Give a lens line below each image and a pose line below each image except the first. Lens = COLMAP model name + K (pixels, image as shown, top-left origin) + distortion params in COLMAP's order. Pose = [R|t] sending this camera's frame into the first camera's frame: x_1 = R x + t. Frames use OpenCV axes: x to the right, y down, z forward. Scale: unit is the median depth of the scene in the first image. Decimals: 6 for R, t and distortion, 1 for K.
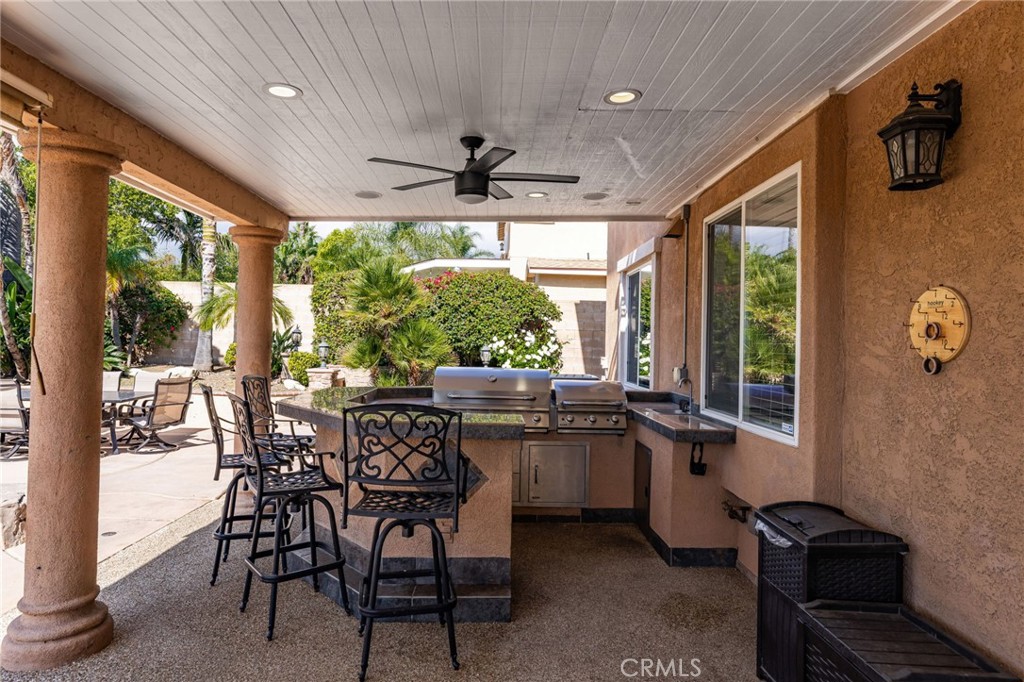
lens RADIAL K [[599.8, 0, 512.0], [0, 599.8, 341.0], [0, 0, 1]] dist [-0.000748, 0.000187]
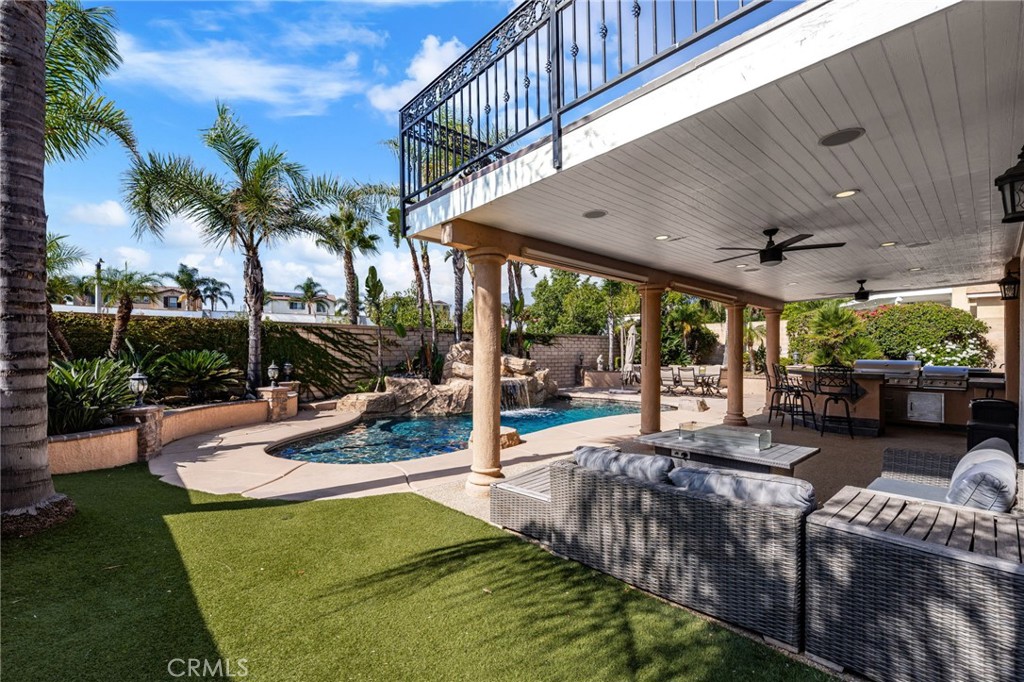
lens RADIAL K [[438.1, 0, 513.8], [0, 438.1, 352.1], [0, 0, 1]] dist [-0.000266, 0.000132]
pose [[0.655383, -0.020872, -0.755008, 0.146509], [0.016687, 0.999774, -0.013153, 0.006108], [0.755112, -0.003978, 0.655583, -0.579733]]
